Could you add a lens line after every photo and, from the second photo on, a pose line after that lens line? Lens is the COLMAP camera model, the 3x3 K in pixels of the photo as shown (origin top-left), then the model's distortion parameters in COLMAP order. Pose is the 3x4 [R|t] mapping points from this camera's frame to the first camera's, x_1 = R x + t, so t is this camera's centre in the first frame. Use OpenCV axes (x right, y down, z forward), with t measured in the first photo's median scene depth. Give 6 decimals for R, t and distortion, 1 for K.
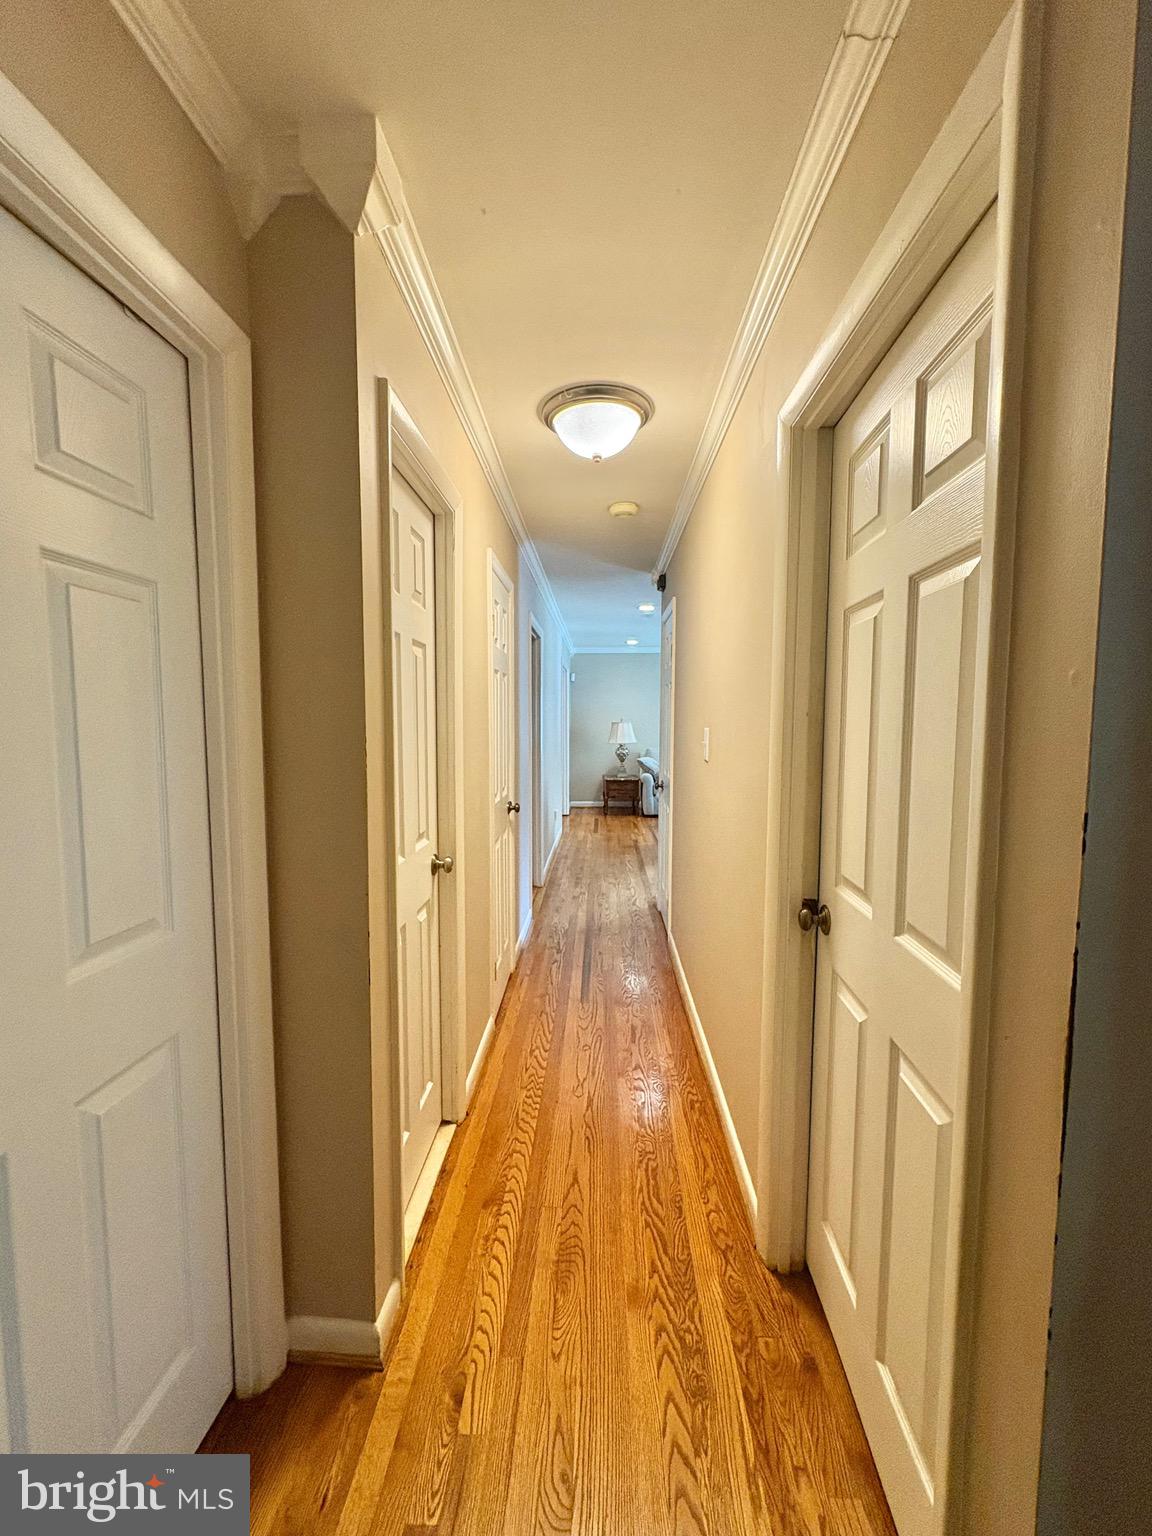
lens RADIAL K [[611.8, 0, 576.1], [0, 611.8, 769.7], [0, 0, 1]] dist [-0.002989, -0.000572]
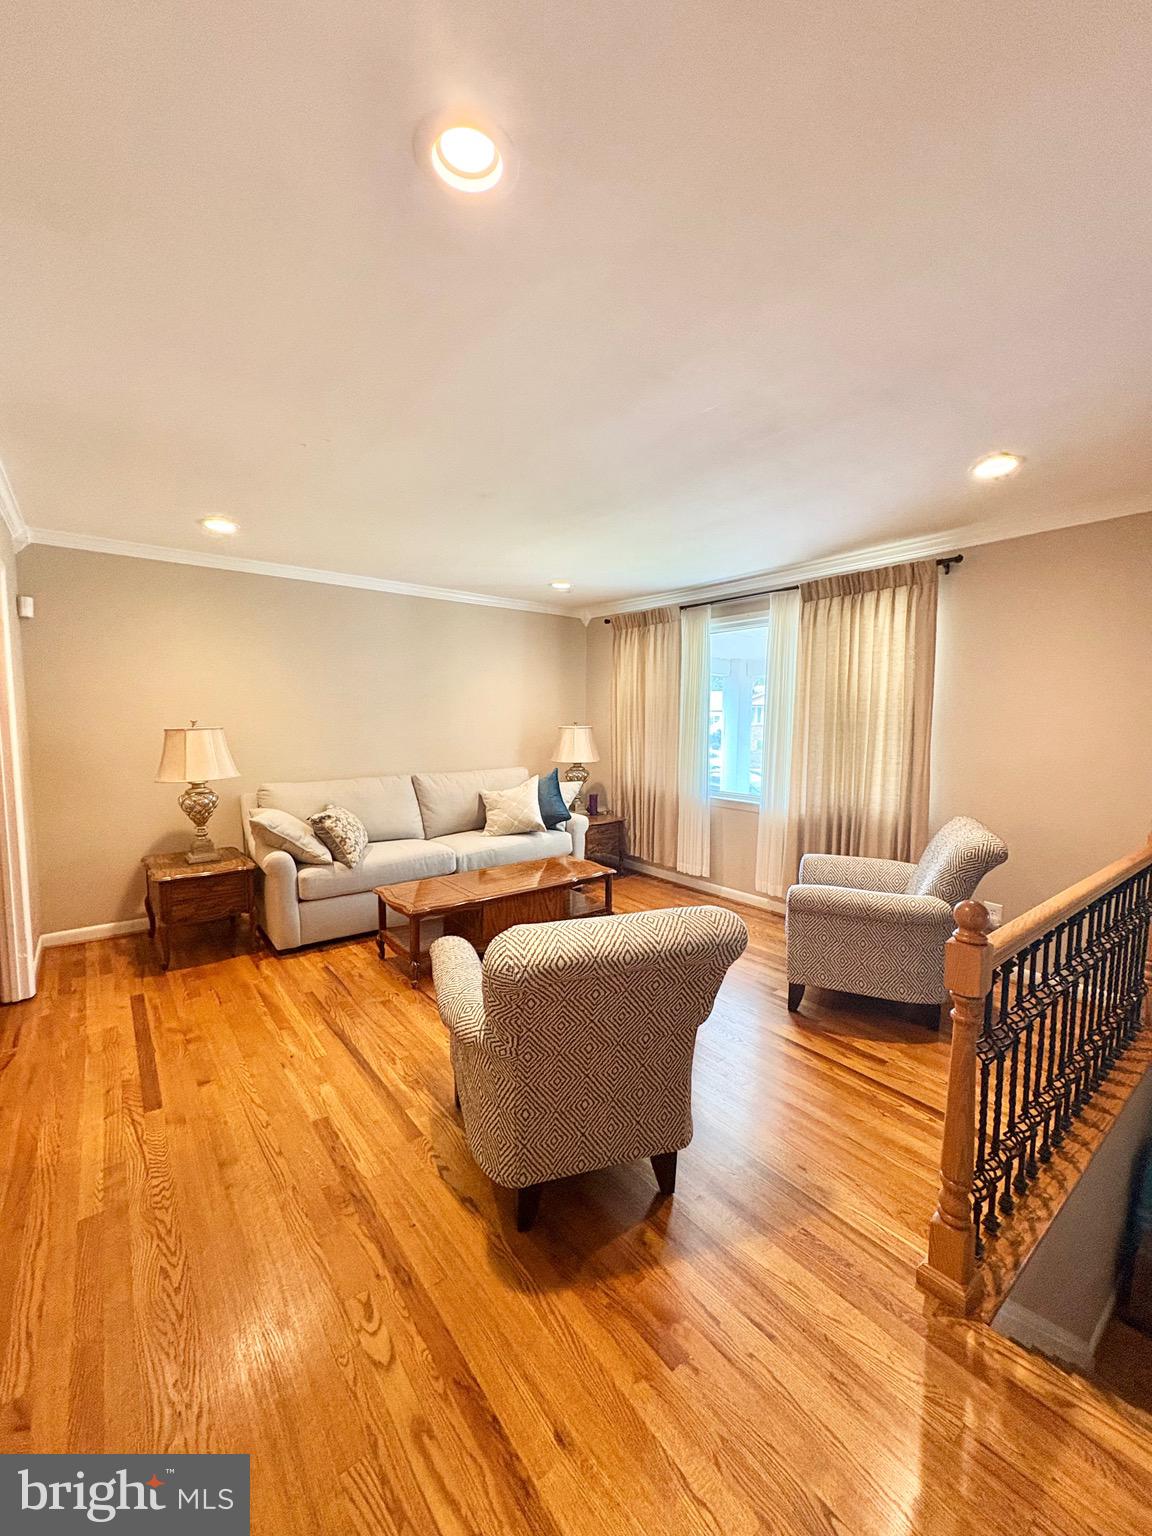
lens RADIAL K [[611.8, 0, 572.2], [0, 611.8, 760.3], [0, 0, 1]] dist [-0.002989, -0.000572]
pose [[0.763229, -0.049378, 0.644238, 0.003806], [0.046533, 0.998687, 0.021417, -0.053529], [-0.644450, 0.013633, 0.764525, 0.530109]]
